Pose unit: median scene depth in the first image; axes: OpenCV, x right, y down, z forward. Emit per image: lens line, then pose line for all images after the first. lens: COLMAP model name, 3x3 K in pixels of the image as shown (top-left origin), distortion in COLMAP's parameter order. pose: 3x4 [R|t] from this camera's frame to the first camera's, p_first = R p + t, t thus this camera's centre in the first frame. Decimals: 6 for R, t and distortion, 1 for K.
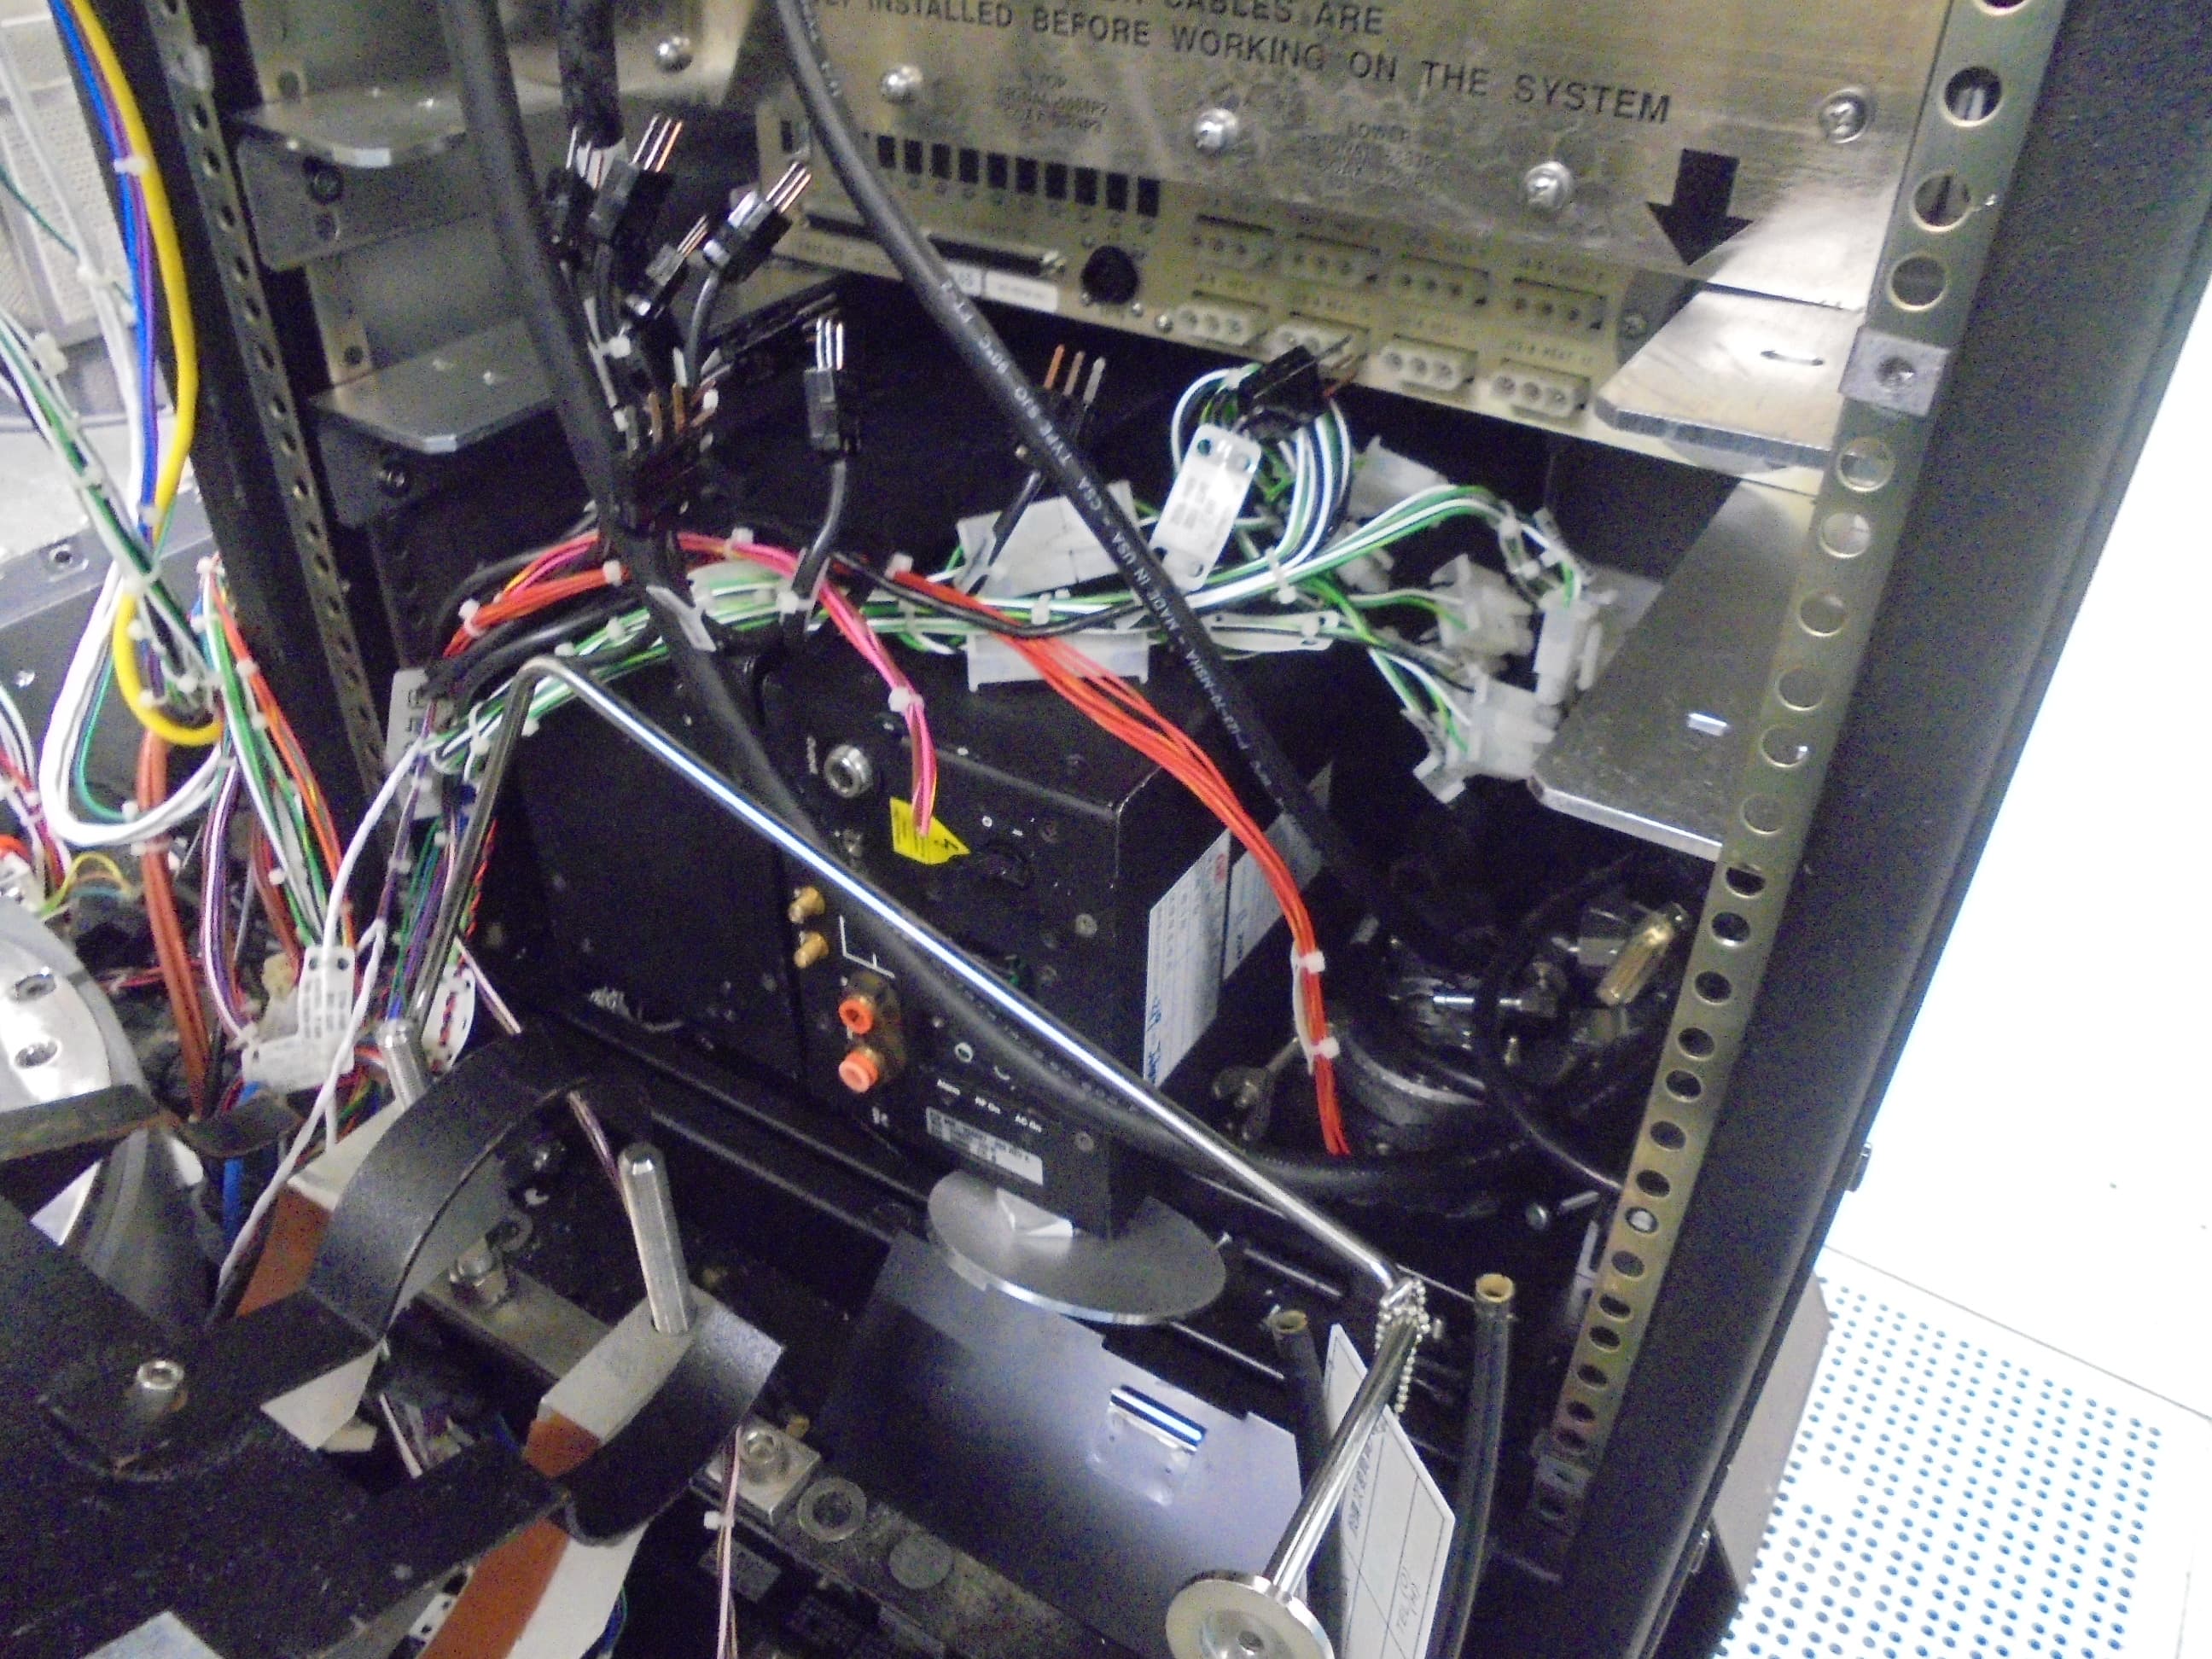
lens RADIAL K [[1697.0, 0, 1106.0], [0, 1697.0, 829.5], [0, 0, 1]] dist [-0.155388, 0.149291]
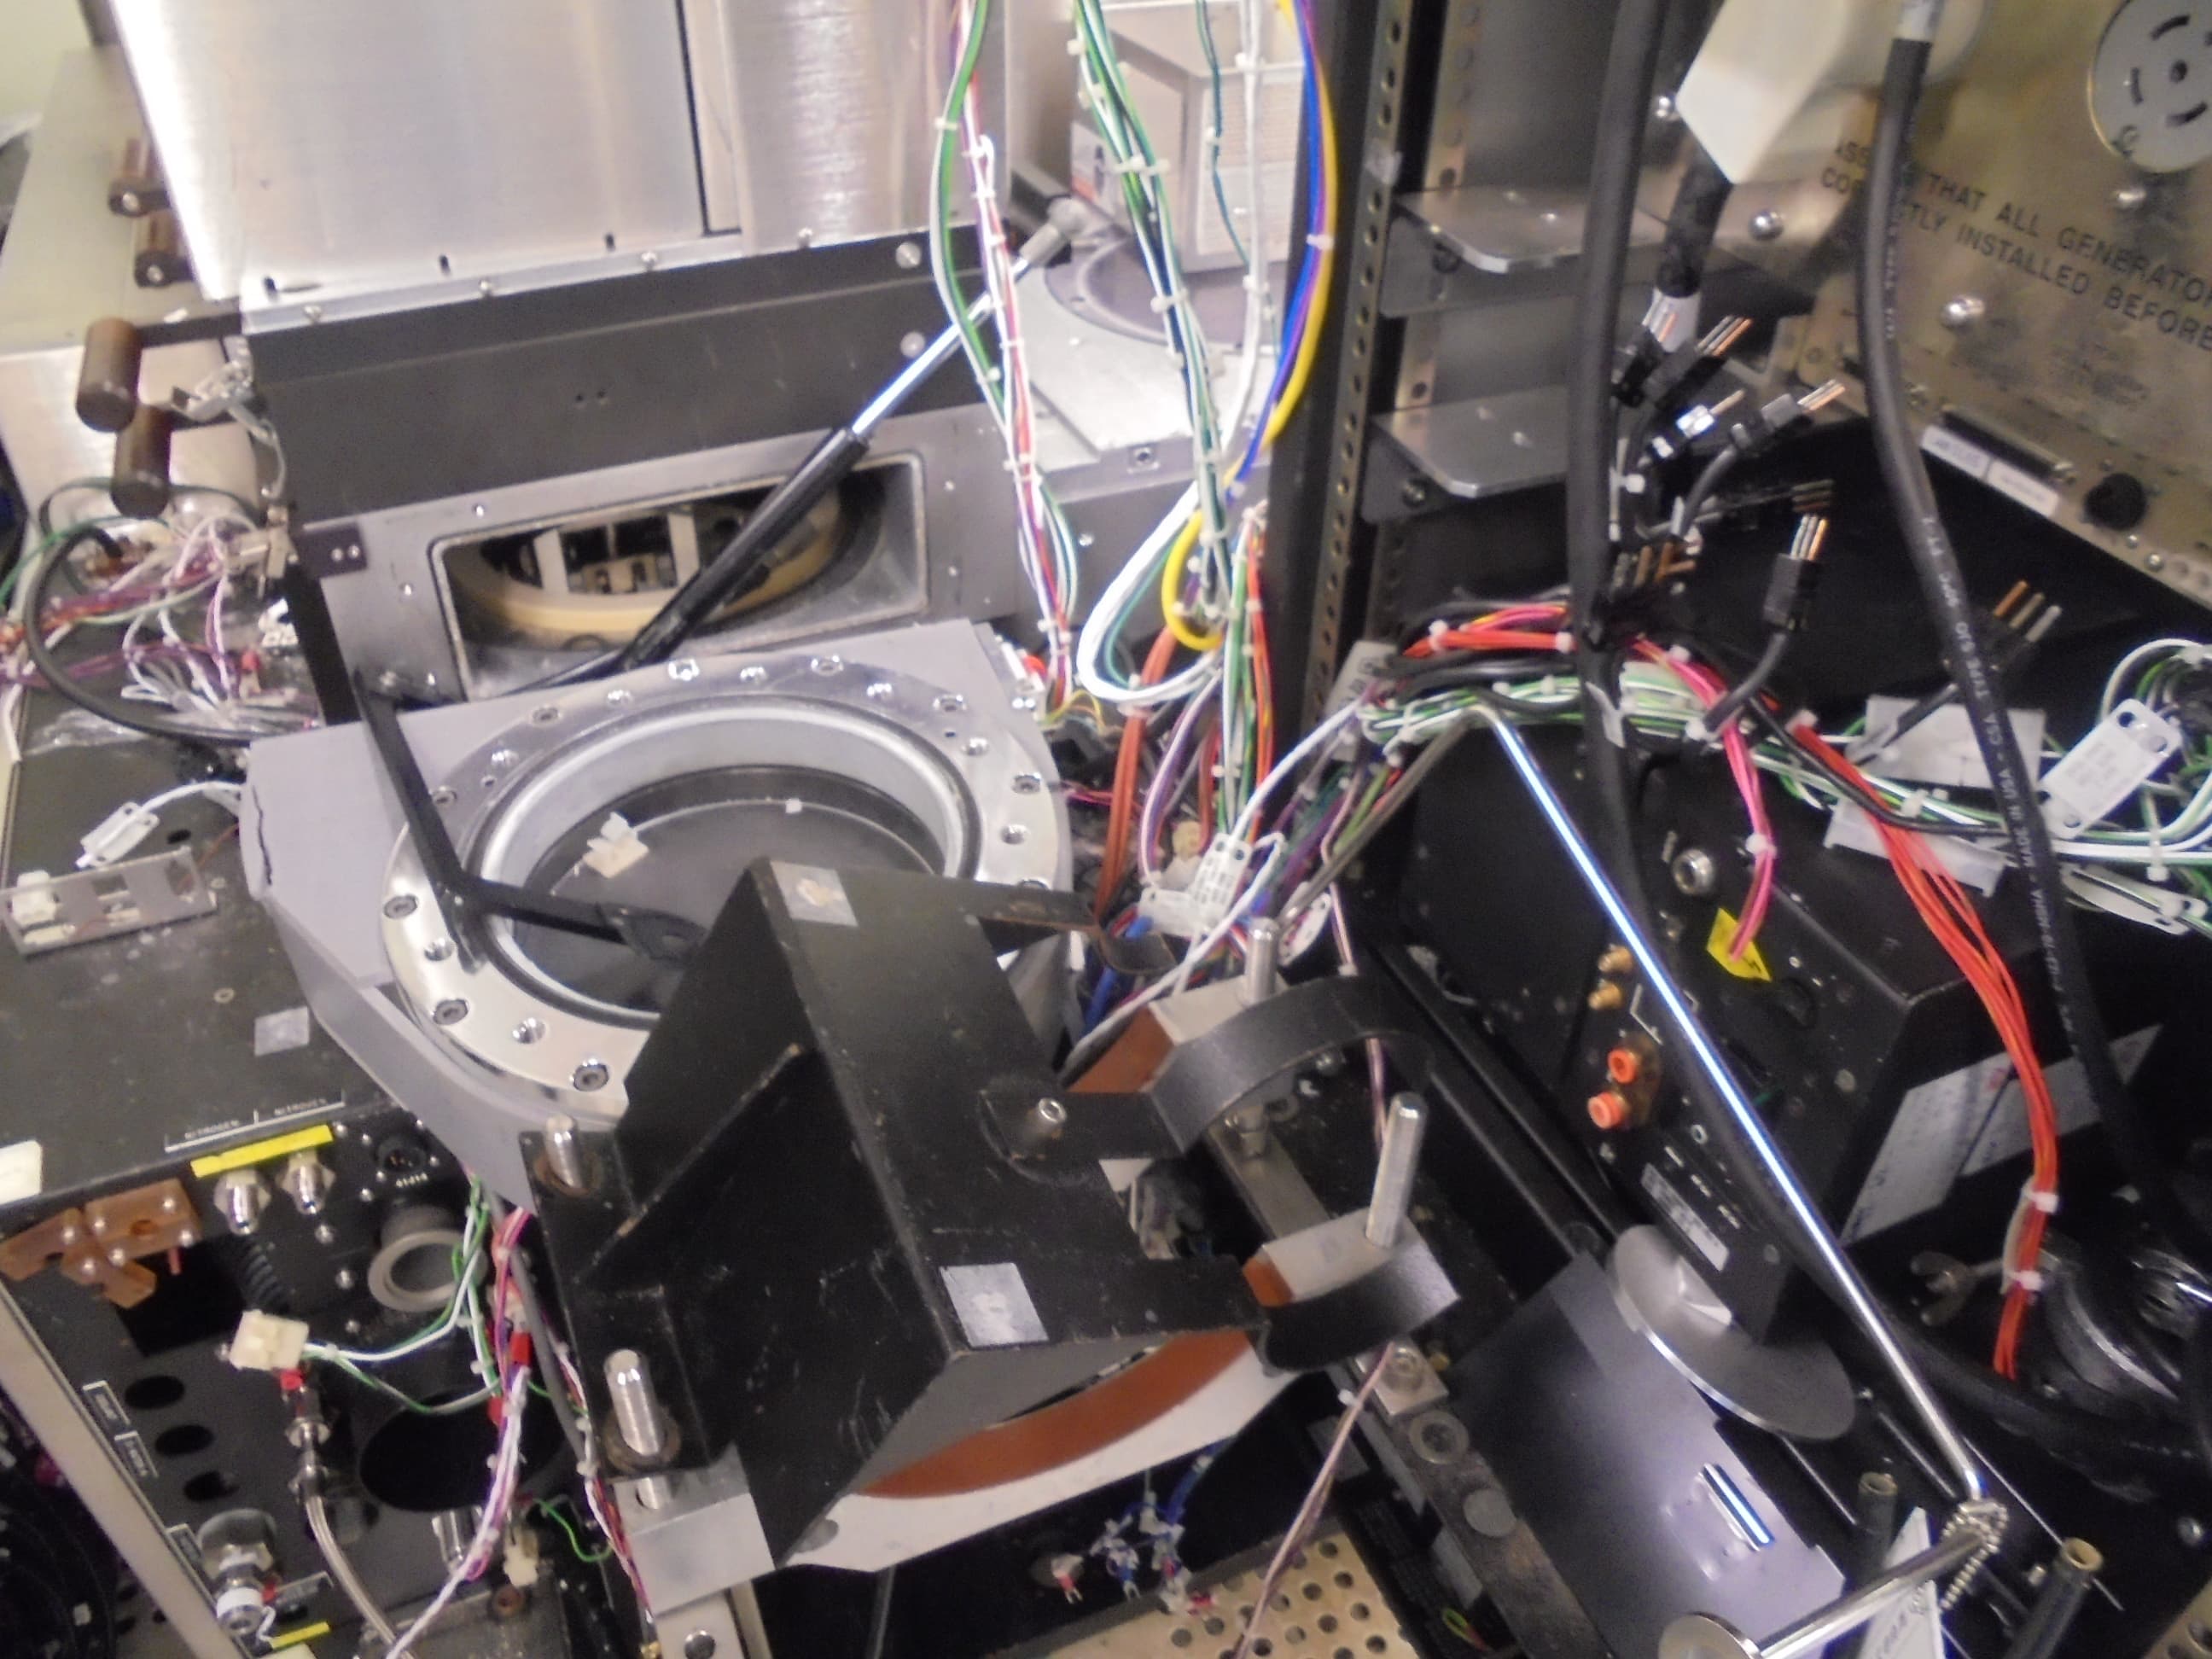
lens RADIAL K [[1665.4, 0, 1080.4], [0, 1665.4, 813.8], [0, 0, 1]] dist [-0.094756, 0.073269]
pose [[0.813100, 0.349535, -0.465504, 0.017166], [-0.339441, 0.934330, 0.108661, -0.051022], [0.472915, 0.069658, 0.878350, -0.194206]]
